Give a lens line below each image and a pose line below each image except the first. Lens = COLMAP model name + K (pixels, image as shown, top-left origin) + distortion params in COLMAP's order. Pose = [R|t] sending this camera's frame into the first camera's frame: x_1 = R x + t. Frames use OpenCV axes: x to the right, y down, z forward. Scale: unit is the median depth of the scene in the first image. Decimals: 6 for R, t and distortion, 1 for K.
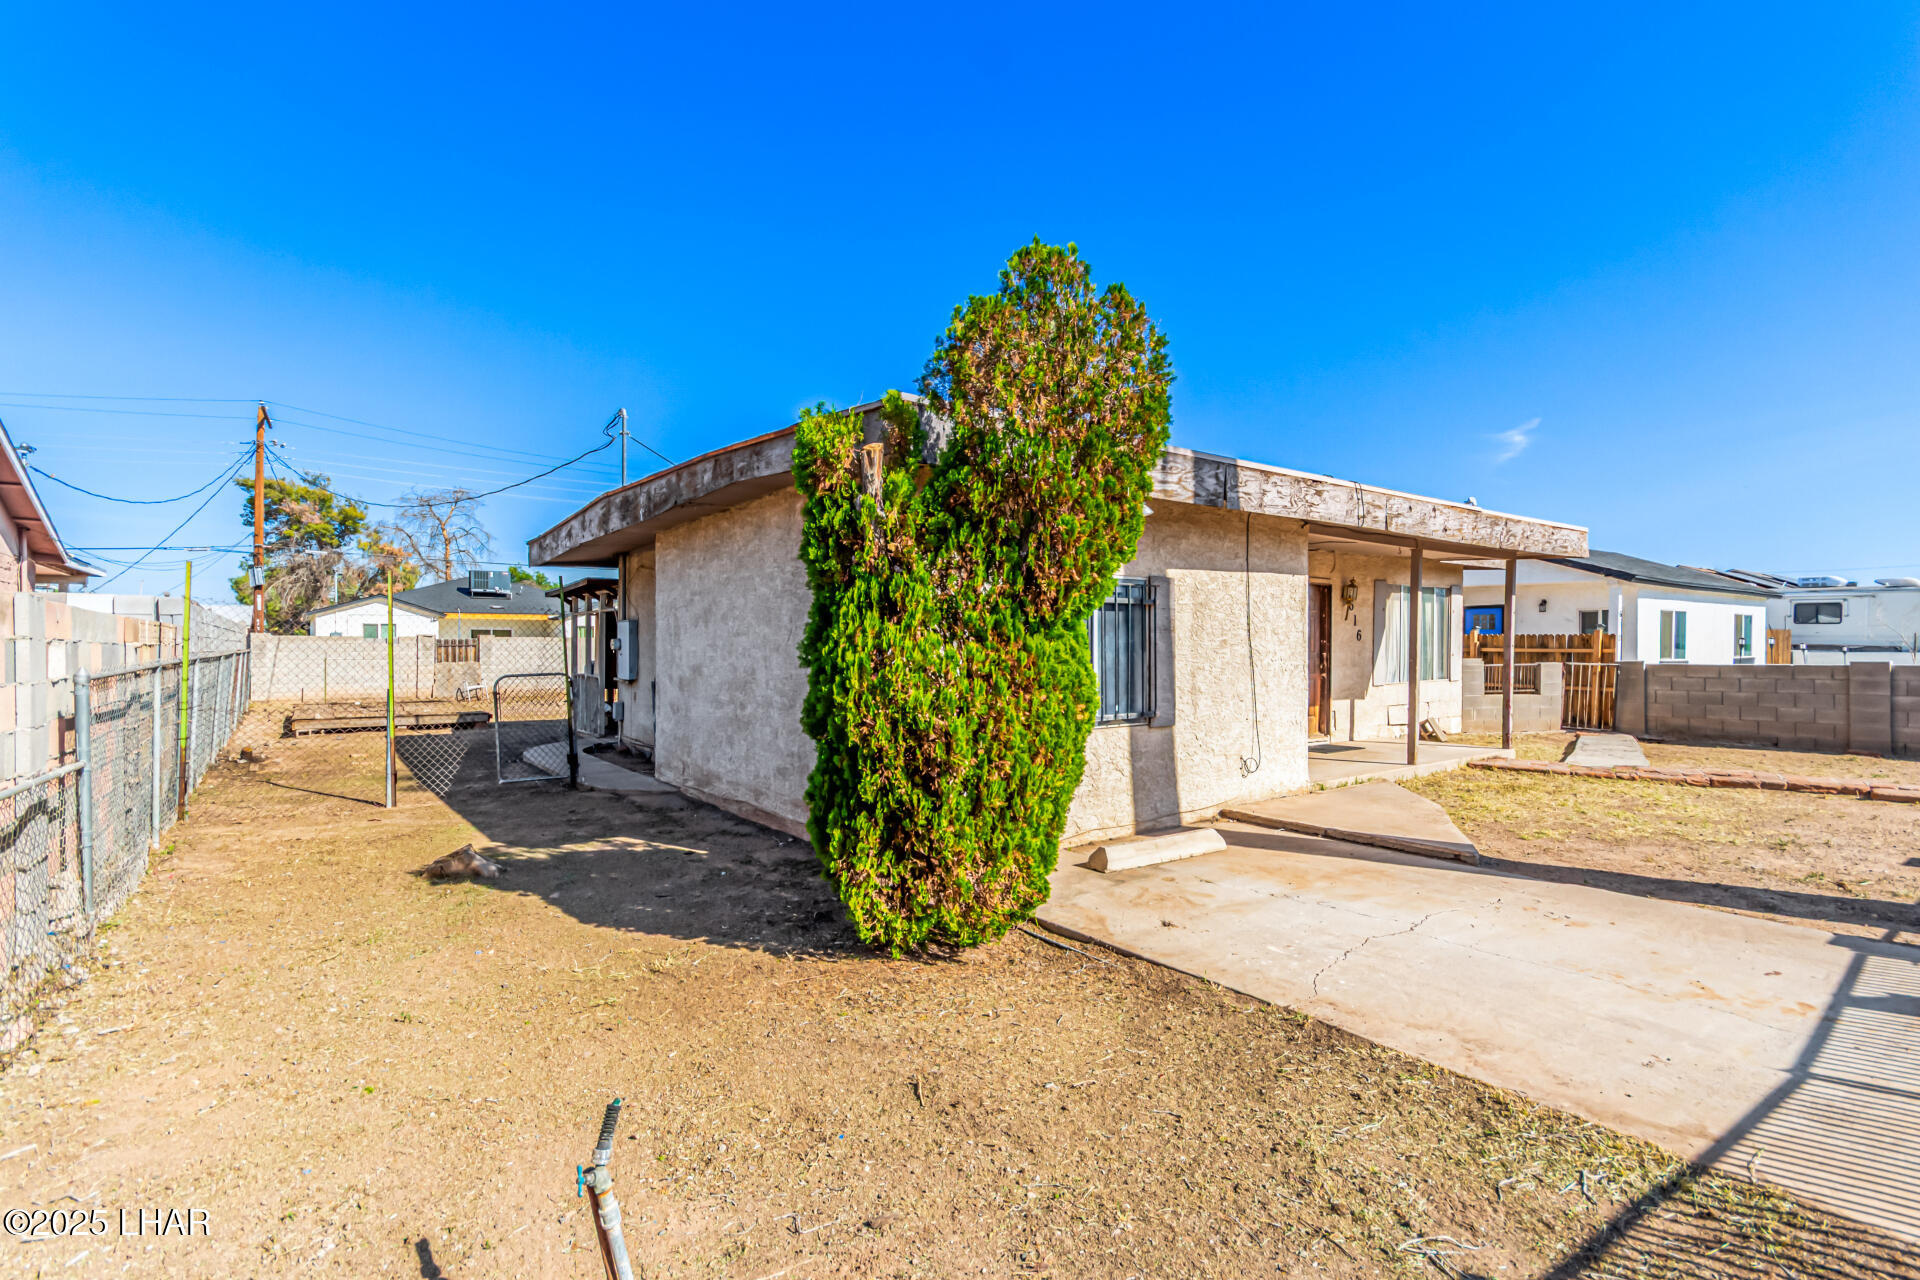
lens RADIAL K [[881.1, 0, 969.1], [0, 881.1, 655.0], [0, 0, 1]] dist [-0.002307, 0.000235]
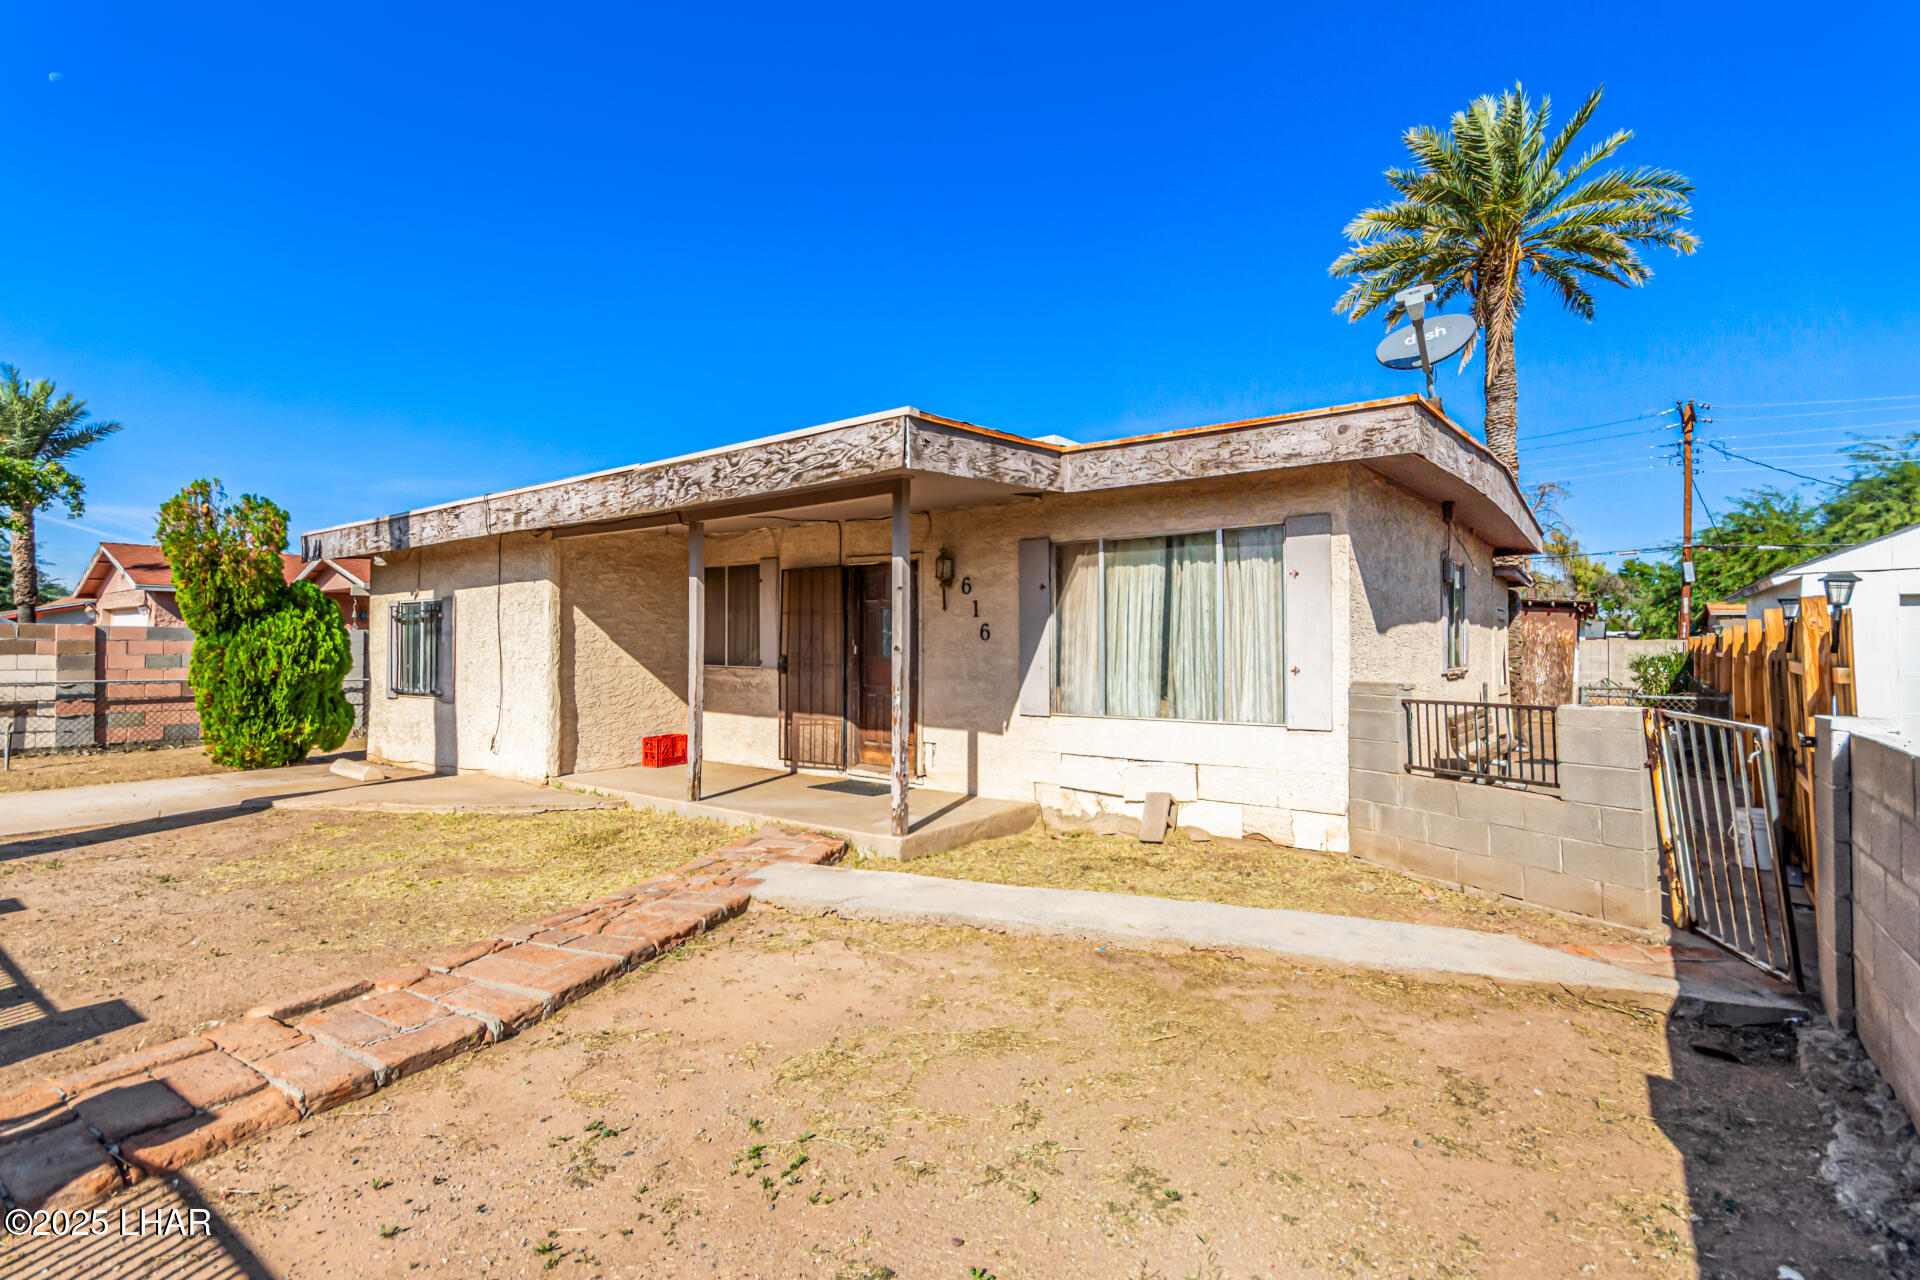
lens RADIAL K [[895.9, 0, 965.8], [0, 895.9, 636.8], [0, 0, 1]] dist [-0.003453, 0.000197]
pose [[0.285640, -0.008982, -0.958295, 0.988027], [-0.014810, 0.999795, -0.013786, -0.009339], [0.958223, 0.018130, 0.285448, 0.747283]]
